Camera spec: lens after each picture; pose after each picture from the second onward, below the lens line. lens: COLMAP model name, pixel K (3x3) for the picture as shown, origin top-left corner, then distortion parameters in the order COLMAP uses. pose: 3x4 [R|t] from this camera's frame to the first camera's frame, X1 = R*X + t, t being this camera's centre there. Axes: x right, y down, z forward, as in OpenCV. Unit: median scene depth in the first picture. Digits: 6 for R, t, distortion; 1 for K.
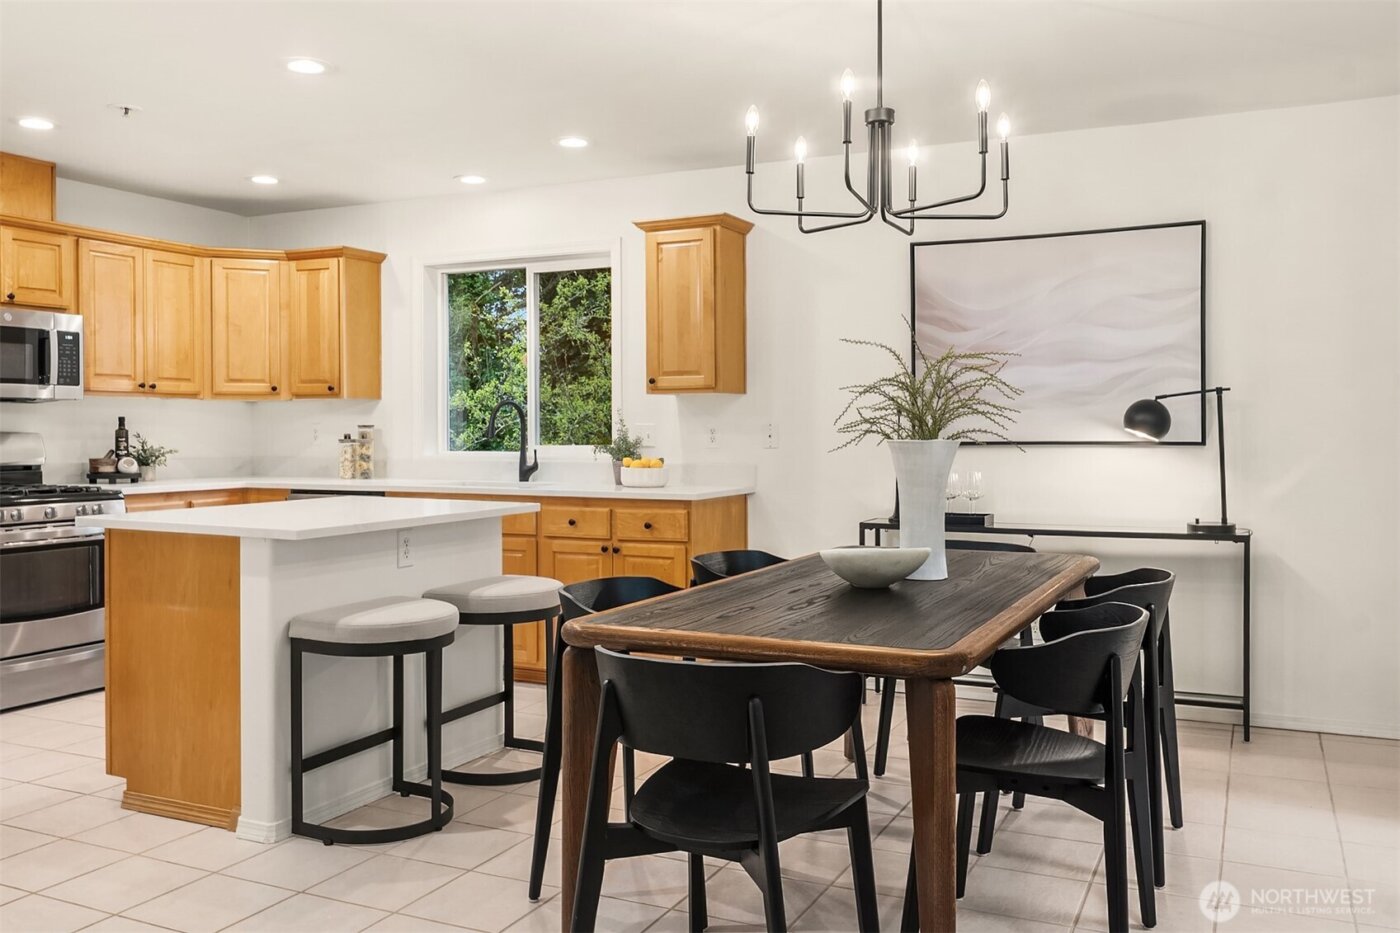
lens RADIAL K [[1177.4, 0, 705.0], [0, 1177.4, 443.7], [0, 0, 1]] dist [0.002066, -0.003736]
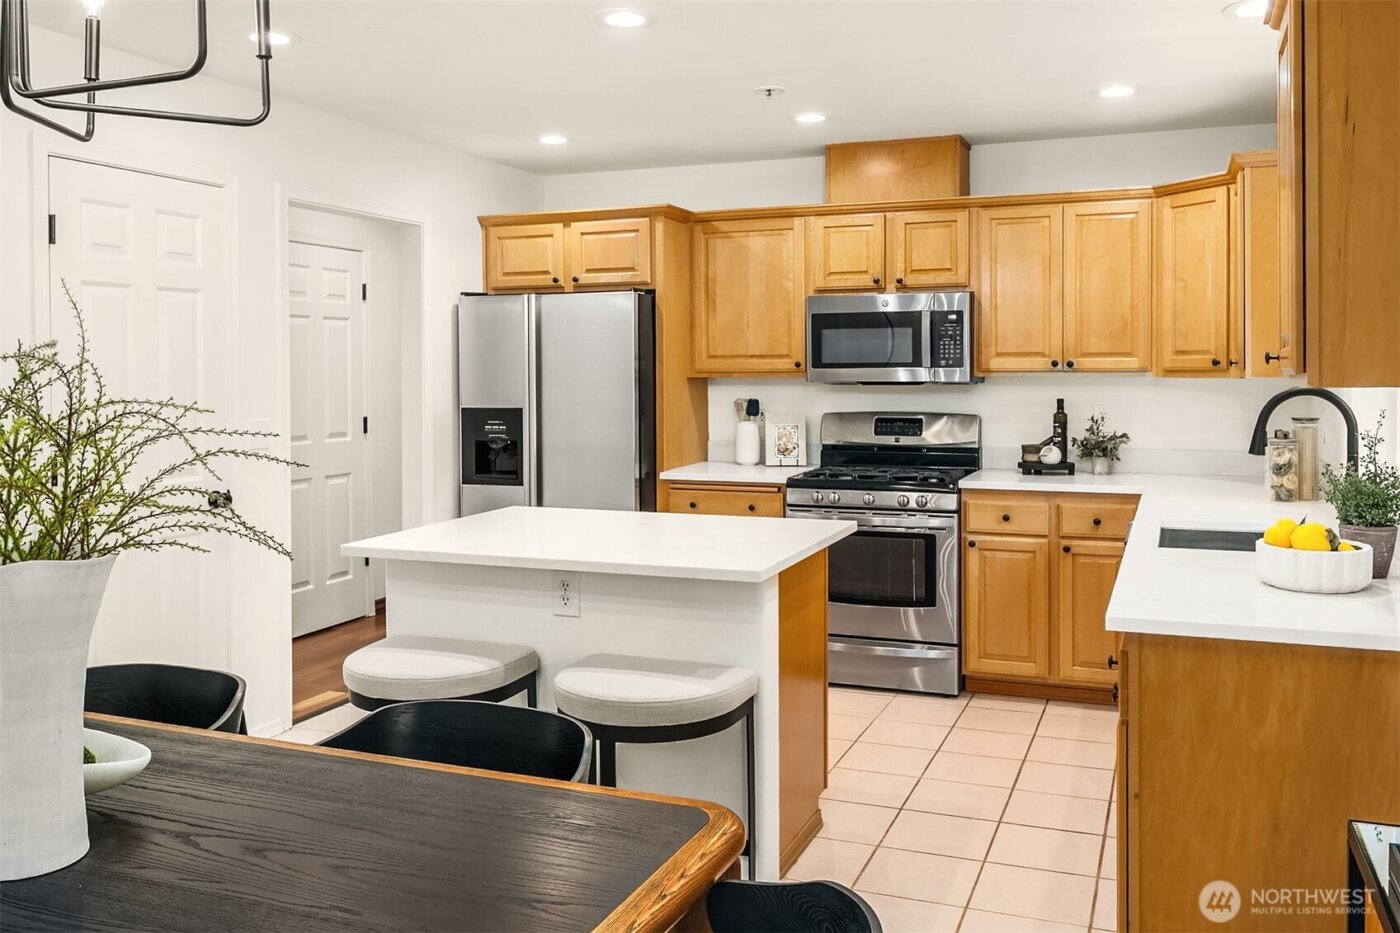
lens RADIAL K [[1175.1, 0, 714.8], [0, 1175.1, 380.9], [0, 0, 1]] dist [-0.006032, -0.001537]
pose [[0.069119, 0.010202, -0.997556, 0.366323], [-0.009687, 0.999907, 0.009555, -0.042766], [0.997561, 0.009003, 0.069211, 0.695136]]
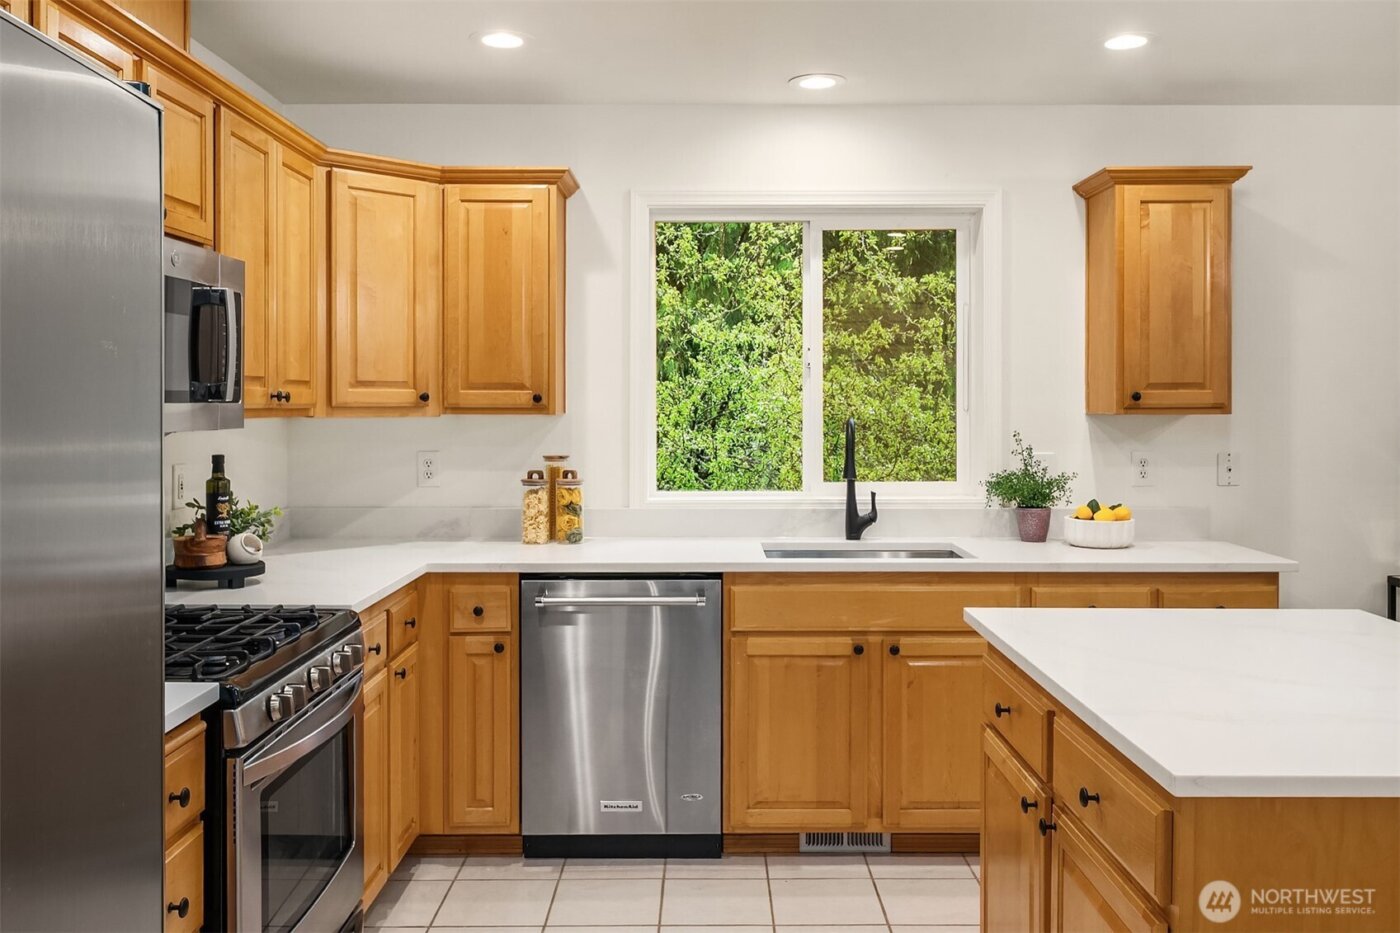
lens RADIAL K [[1164.4, 0, 711.9], [0, 1164.4, 421.3], [0, 0, 1]] dist [-0.005114, -0.001912]
pose [[0.901027, -0.005978, 0.433721, -0.531448], [0.005586, 0.999982, 0.002180, -0.038360], [-0.433727, 0.000458, 0.901044, 0.446177]]
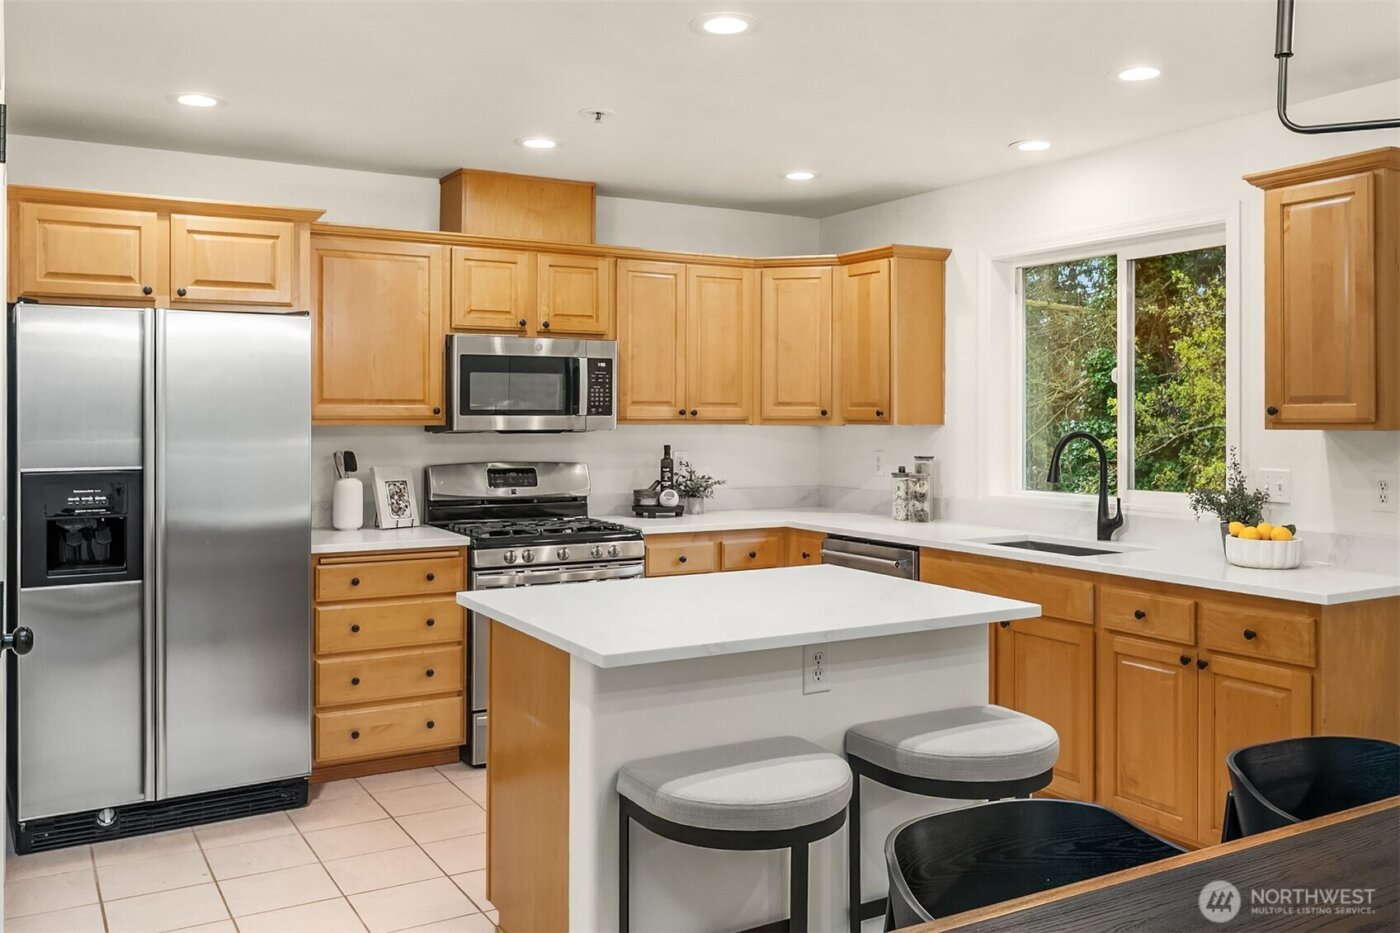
lens RADIAL K [[1190.8, 0, 706.9], [0, 1190.8, 414.3], [0, 0, 1]] dist [-0.001395, -0.001837]
pose [[0.826858, 0.001304, -0.562409, 0.064540], [-0.010244, 0.999866, -0.012742, -0.036342], [0.562317, 0.016297, 0.826761, 0.238778]]
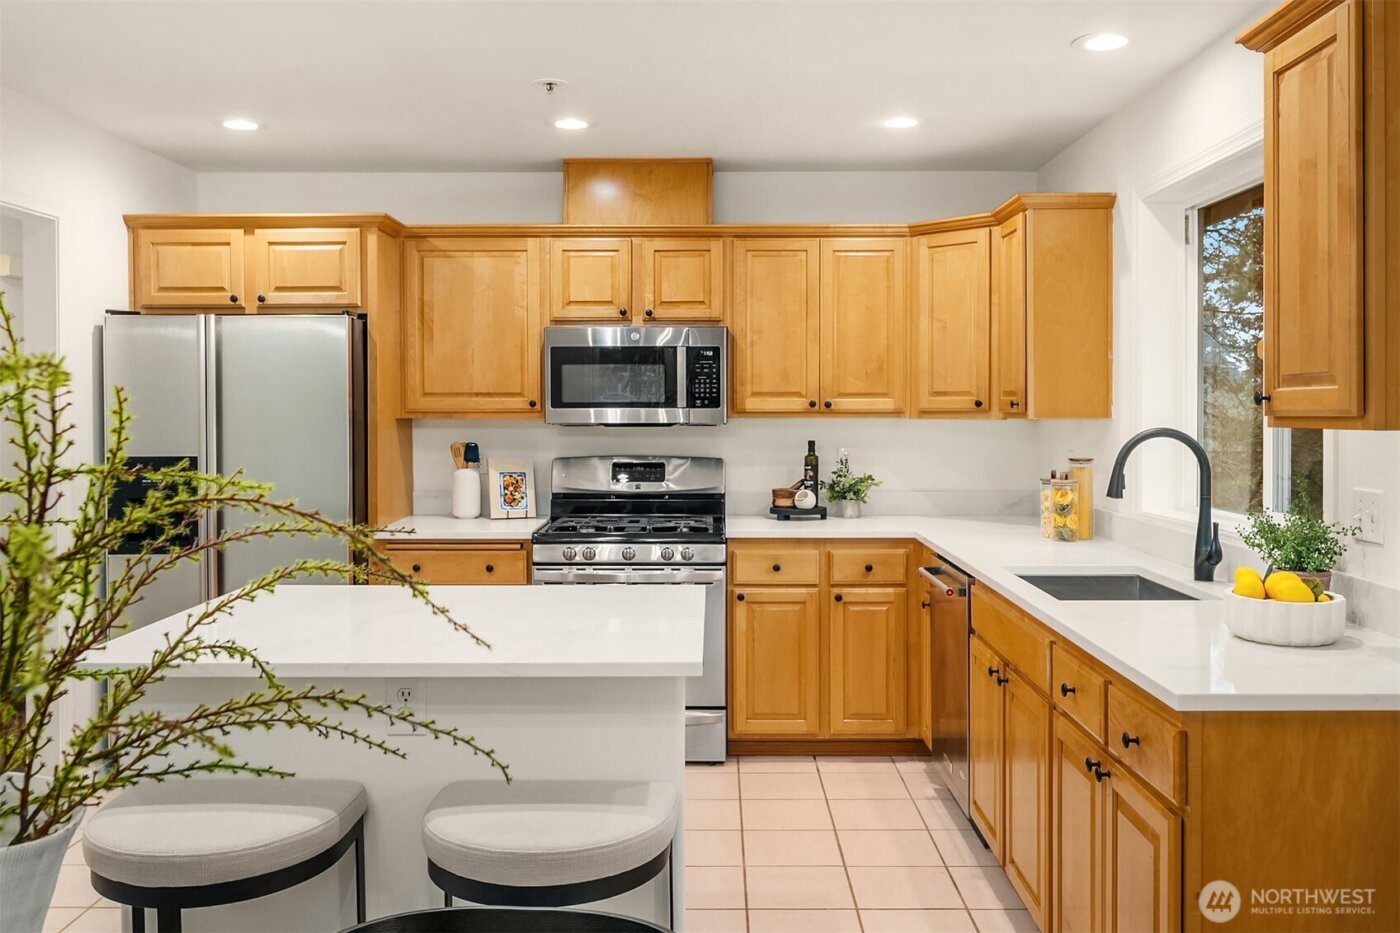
lens RADIAL K [[1164.4, 0, 711.9], [0, 1164.4, 421.3], [0, 0, 1]] dist [-0.005114, -0.001912]
pose [[0.425930, 0.009932, -0.904702, 0.234661], [-0.011926, 0.999915, 0.005362, -0.041078], [0.904678, 0.008506, 0.426012, 0.589721]]
